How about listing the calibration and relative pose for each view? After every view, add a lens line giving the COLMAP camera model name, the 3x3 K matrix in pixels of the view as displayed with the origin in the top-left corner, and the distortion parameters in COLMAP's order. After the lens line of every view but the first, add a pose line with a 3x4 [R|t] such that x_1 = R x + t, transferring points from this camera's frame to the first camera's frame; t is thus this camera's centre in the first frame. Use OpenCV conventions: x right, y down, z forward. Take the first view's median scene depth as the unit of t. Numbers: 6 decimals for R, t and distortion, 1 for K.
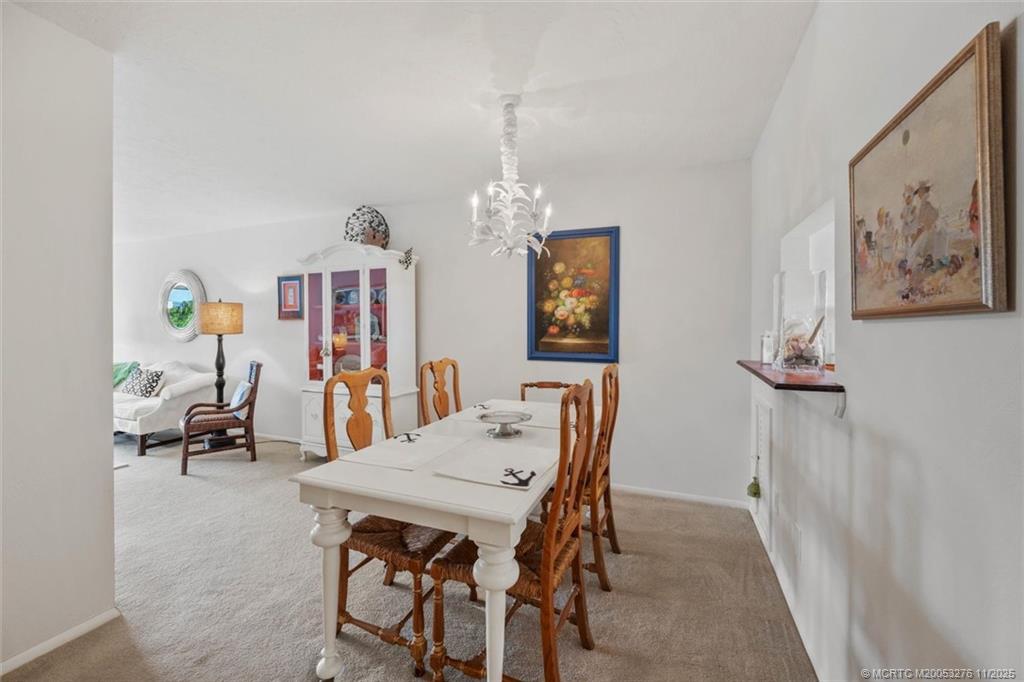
lens RADIAL K [[414.8, 0, 512.0], [0, 414.8, 341.0], [0, 0, 1]] dist [0.001933, 0.000675]
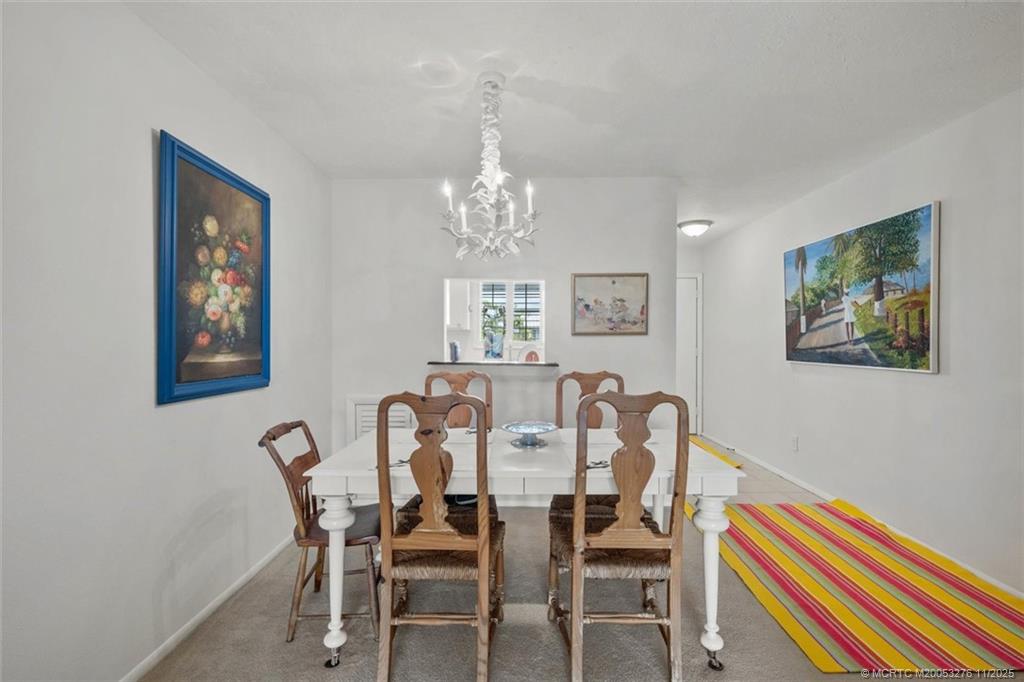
lens RADIAL K [[414.8, 0, 512.0], [0, 414.8, 341.0], [0, 0, 1]] dist [0.001933, 0.000675]
pose [[-0.325209, -0.007992, 0.945608, -0.538864], [0.021474, 0.999644, 0.015834, -0.025464], [-0.945398, 0.025455, -0.324922, 0.810514]]
